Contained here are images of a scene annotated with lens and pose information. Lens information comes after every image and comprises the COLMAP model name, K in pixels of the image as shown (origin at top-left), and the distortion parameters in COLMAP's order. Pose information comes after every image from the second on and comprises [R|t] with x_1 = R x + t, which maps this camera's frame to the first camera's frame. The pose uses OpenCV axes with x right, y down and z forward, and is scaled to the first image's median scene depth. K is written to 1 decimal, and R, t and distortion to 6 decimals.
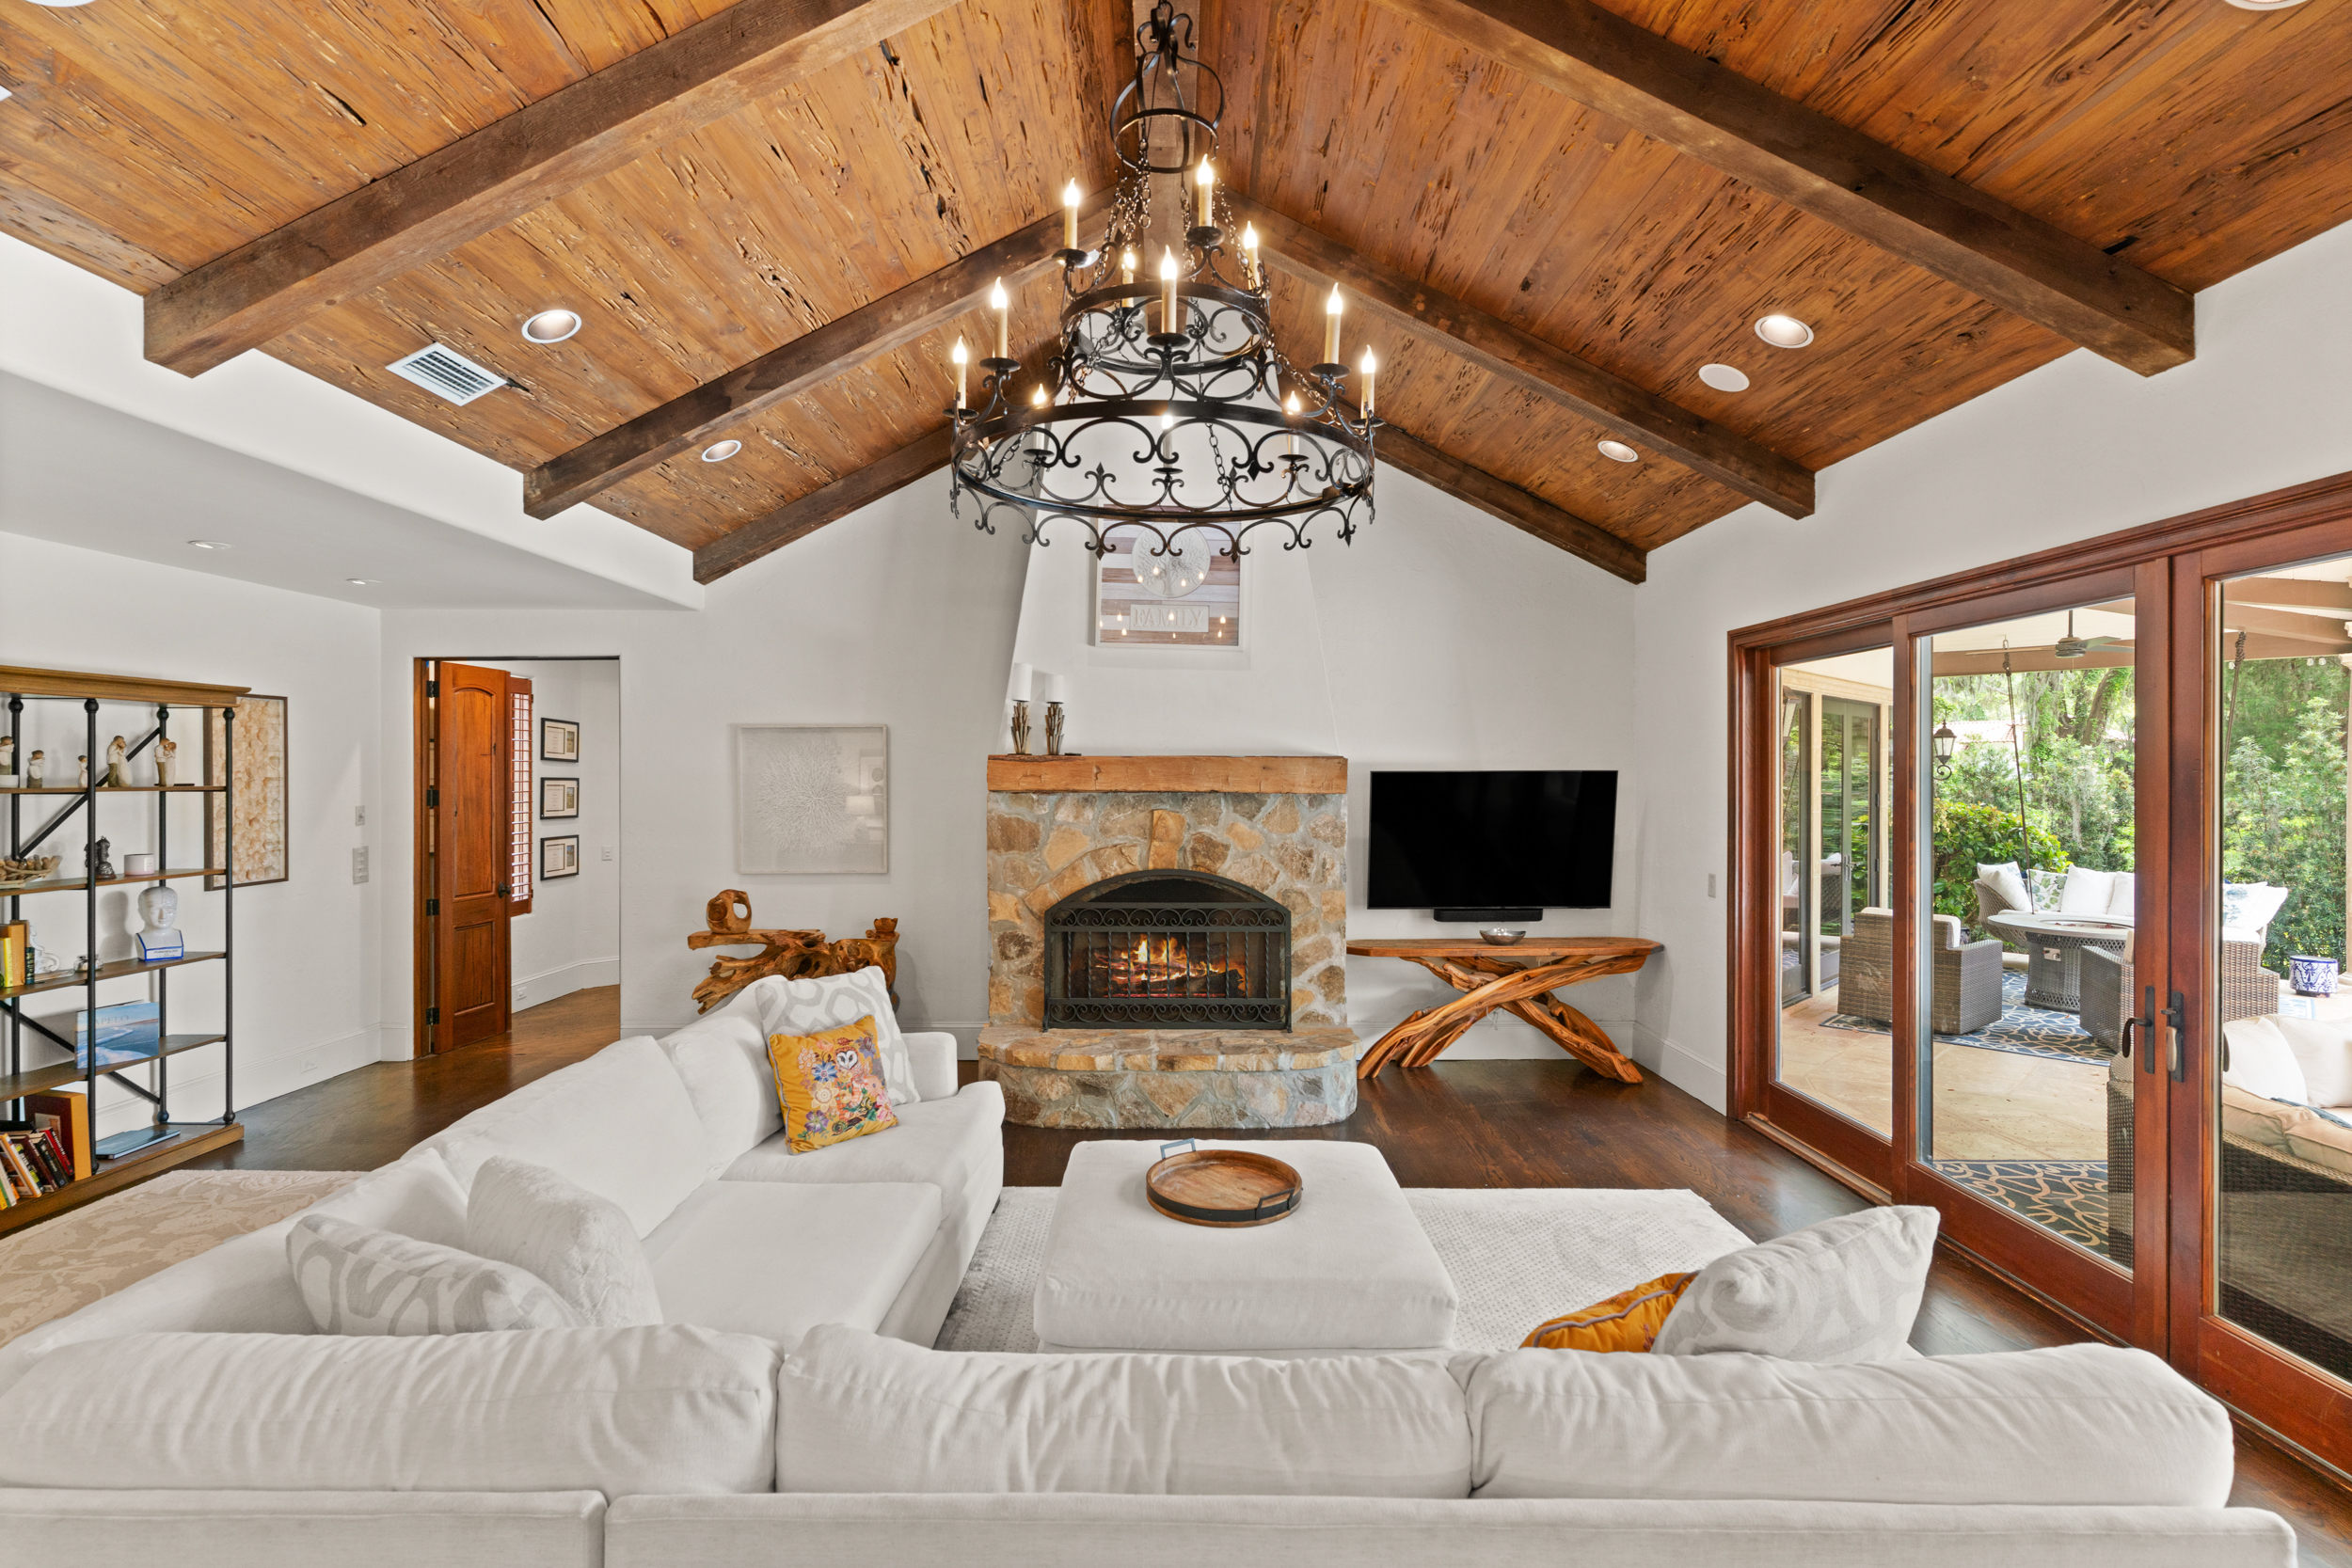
lens RADIAL K [[1127.5, 0, 1167.1], [0, 1127.5, 787.1], [0, 0, 1]] dist [-0.000956, 0.000125]
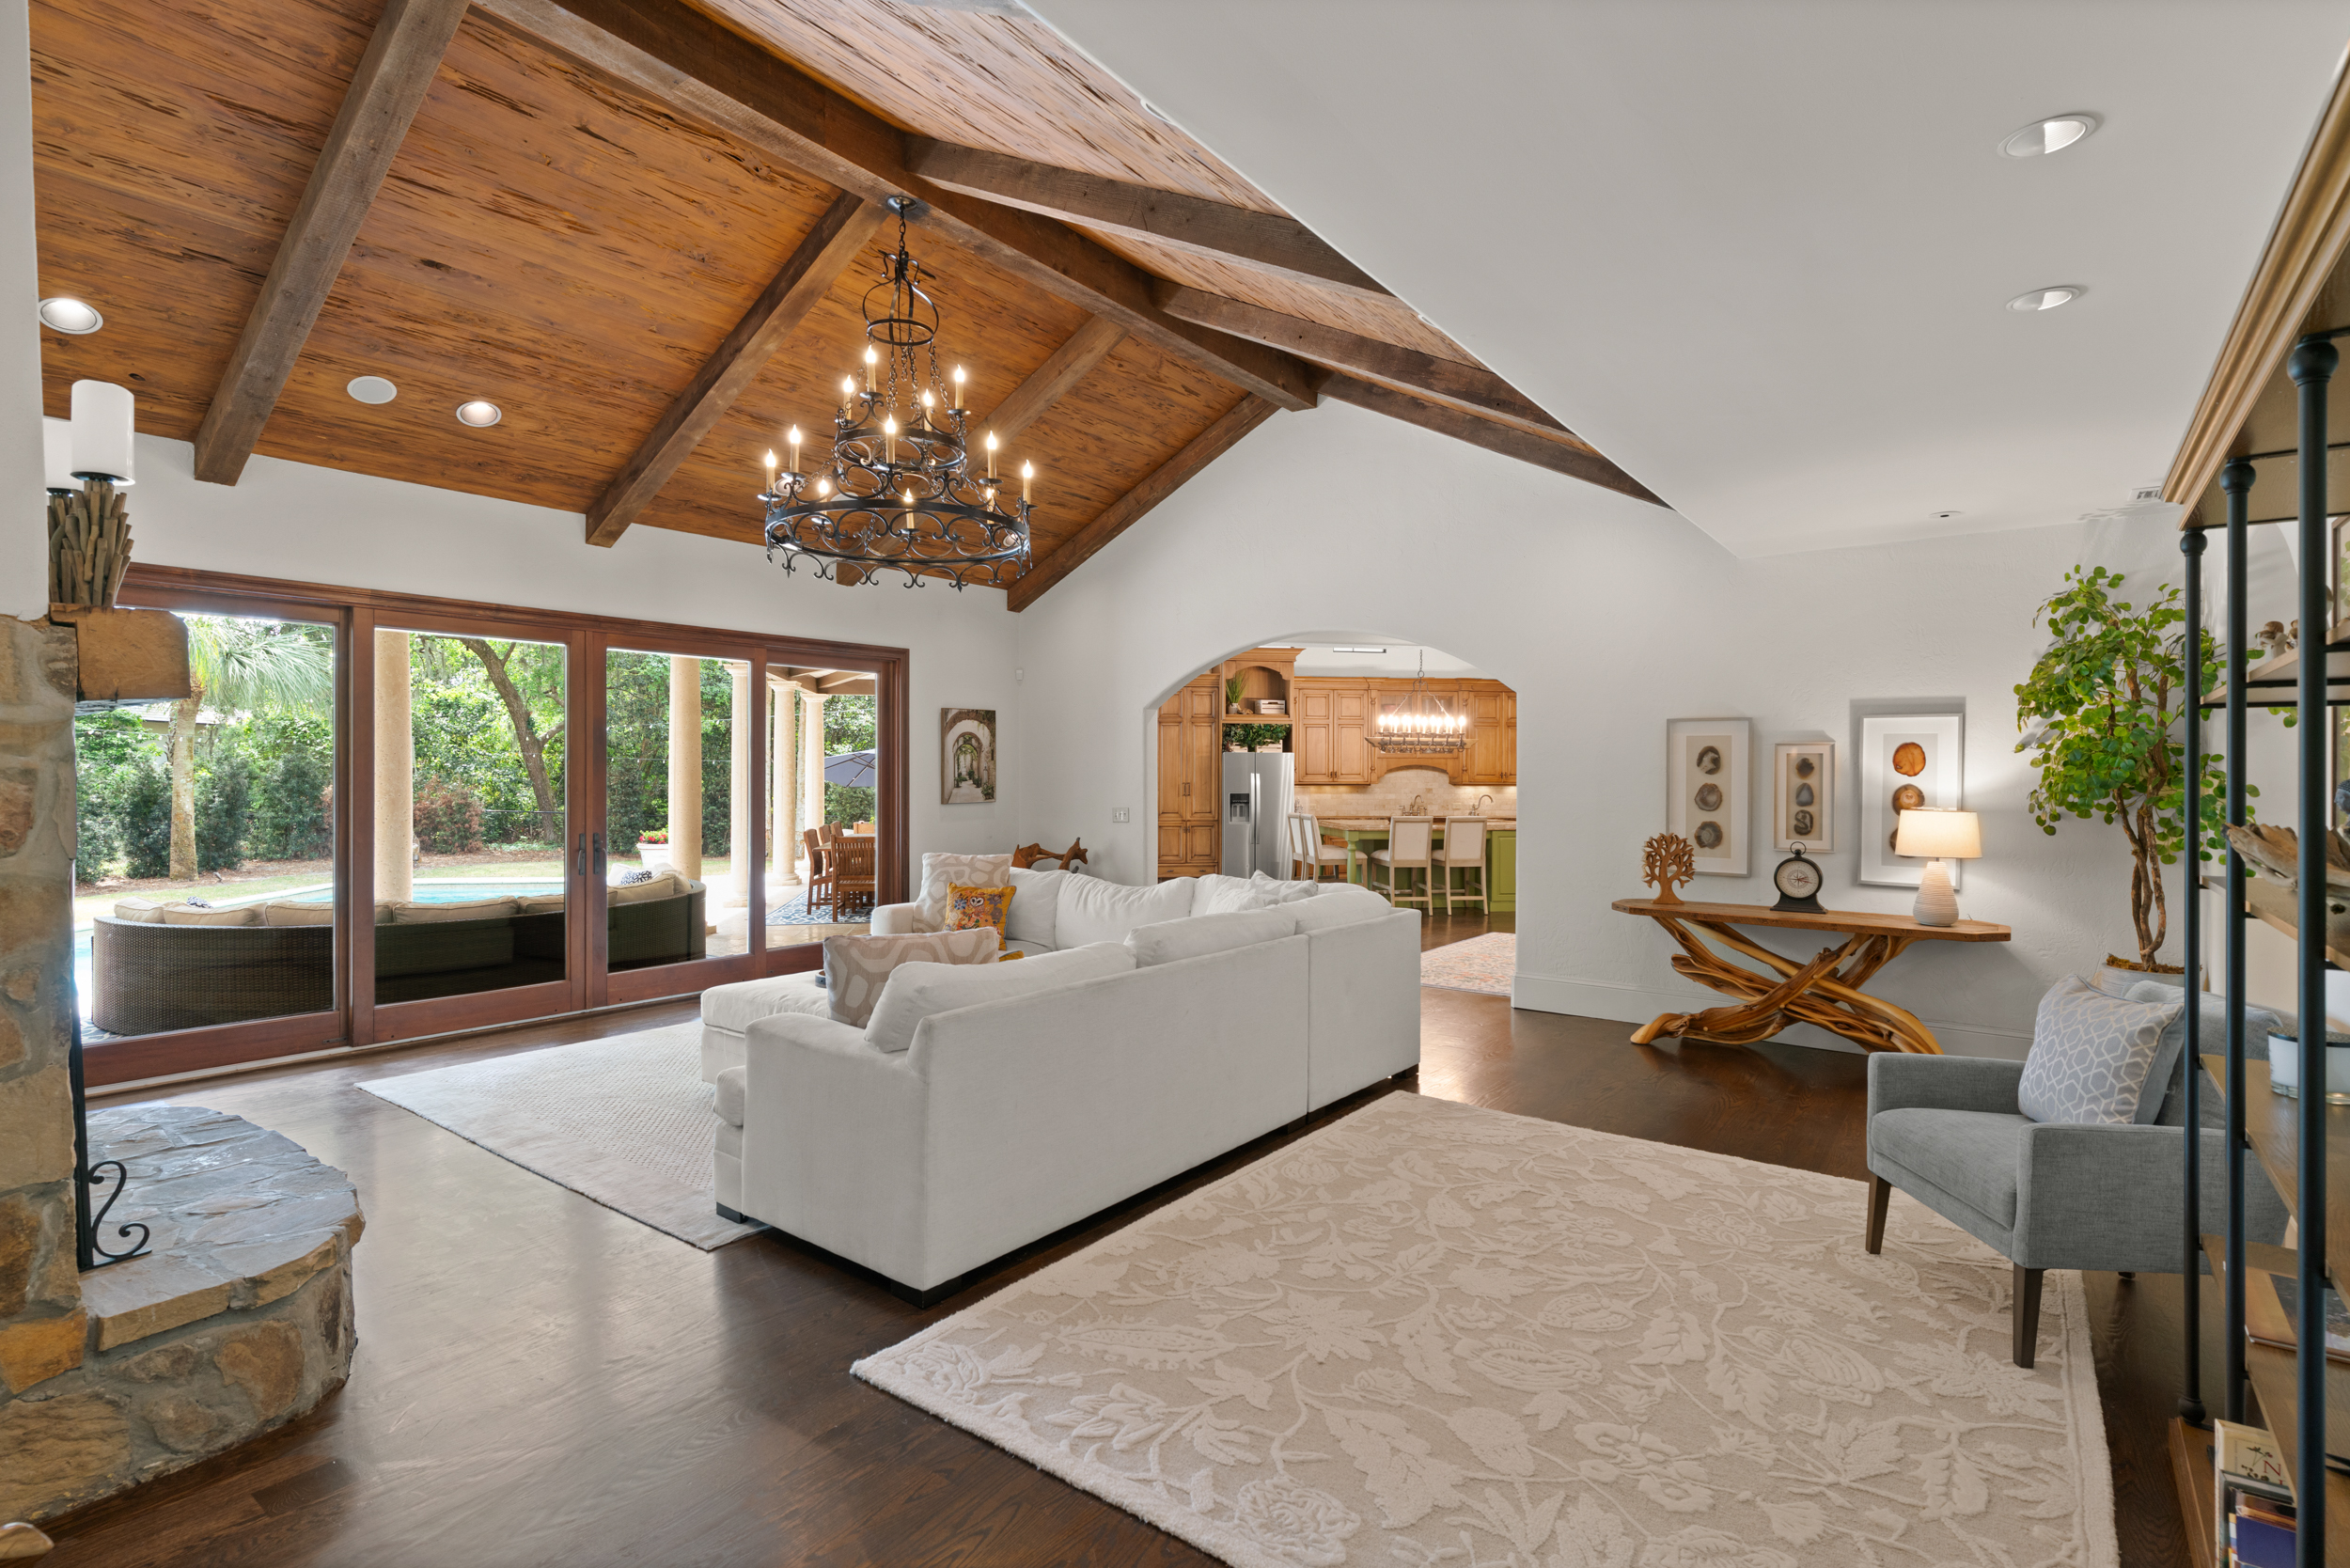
lens RADIAL K [[1144.5, 0, 1175.0], [0, 1144.5, 784.0], [0, 0, 1]] dist [0.000662, 0.000813]
pose [[-0.806301, -0.010771, 0.591407, -0.681090], [-0.001444, 0.999867, 0.016242, 0.026584], [-0.591504, 0.012242, -0.806209, 1.097177]]
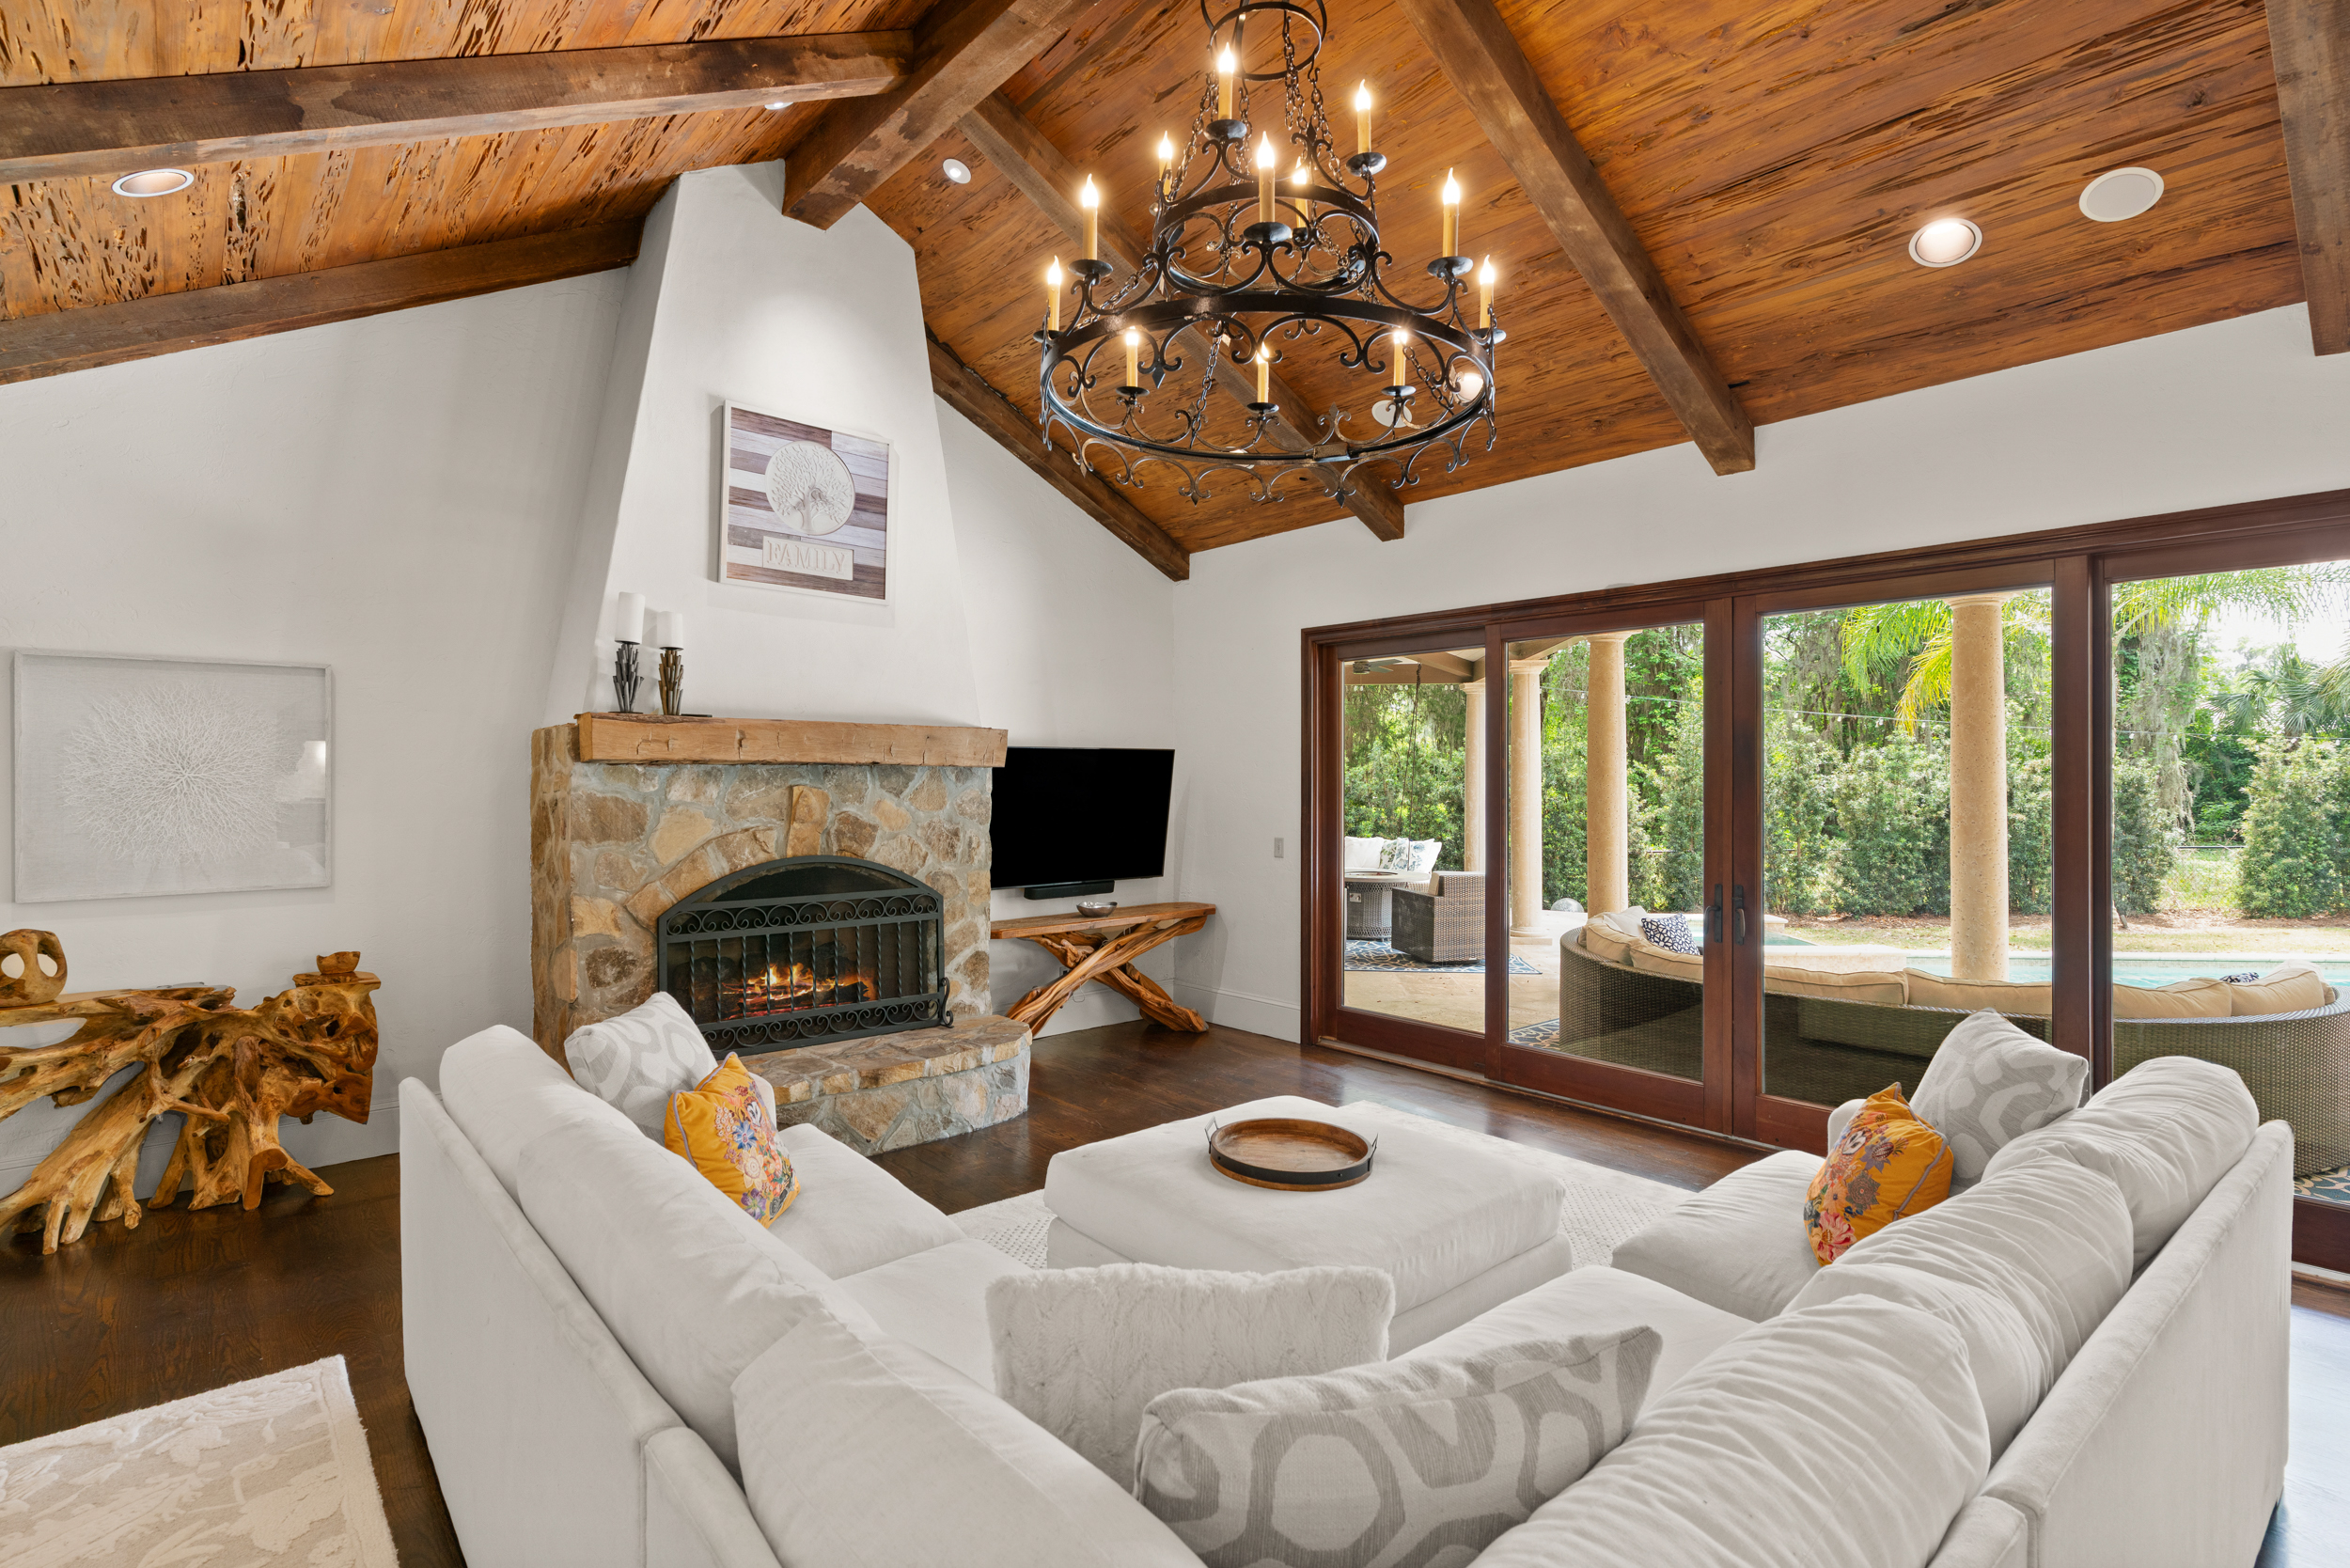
lens RADIAL K [[1144.5, 0, 1175.0], [0, 1144.5, 784.0], [0, 0, 1]] dist [0.000662, 0.000813]
pose [[0.755577, -0.003832, 0.655049, -0.352768], [0.006044, 0.999981, -0.001123, 0.021684], [-0.655032, 0.004808, 0.755586, 0.173901]]
